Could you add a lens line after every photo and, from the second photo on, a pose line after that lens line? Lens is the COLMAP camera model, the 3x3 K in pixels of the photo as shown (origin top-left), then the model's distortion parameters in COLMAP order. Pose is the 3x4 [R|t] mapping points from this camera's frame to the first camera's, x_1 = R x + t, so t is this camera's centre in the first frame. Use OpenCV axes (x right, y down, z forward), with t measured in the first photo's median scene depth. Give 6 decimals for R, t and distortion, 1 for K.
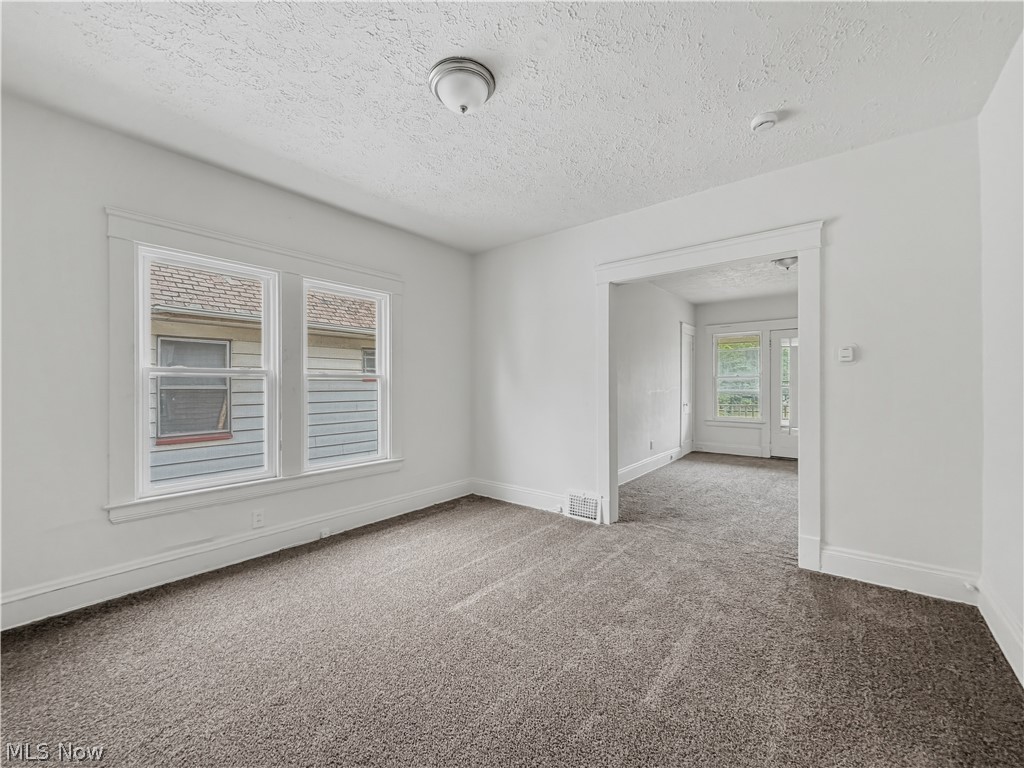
lens RADIAL K [[416.6, 0, 505.1], [0, 416.6, 384.3], [0, 0, 1]] dist [0.000033, -0.000204]
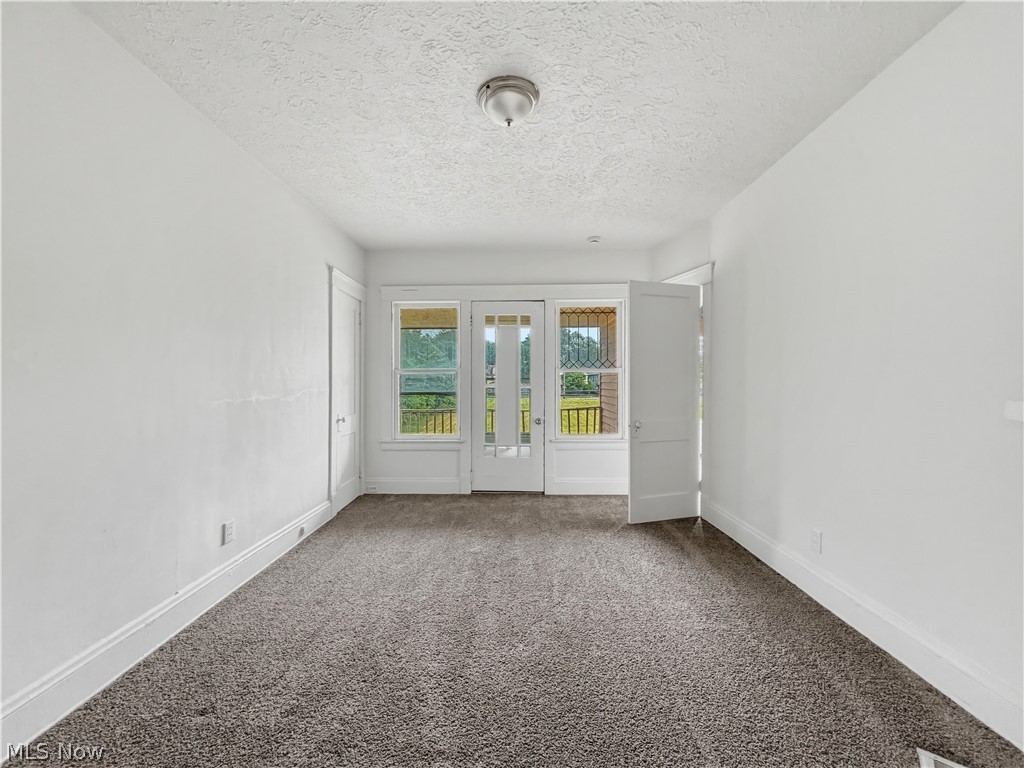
lens RADIAL K [[416.6, 0, 511.0], [0, 416.6, 382.8], [0, 0, 1]] dist [0.000033, -0.000204]
pose [[0.785344, -0.003030, 0.619052, 0.828364], [0.000911, 0.999993, 0.003738, -0.005301], [-0.619059, -0.002371, 0.785341, 1.319151]]
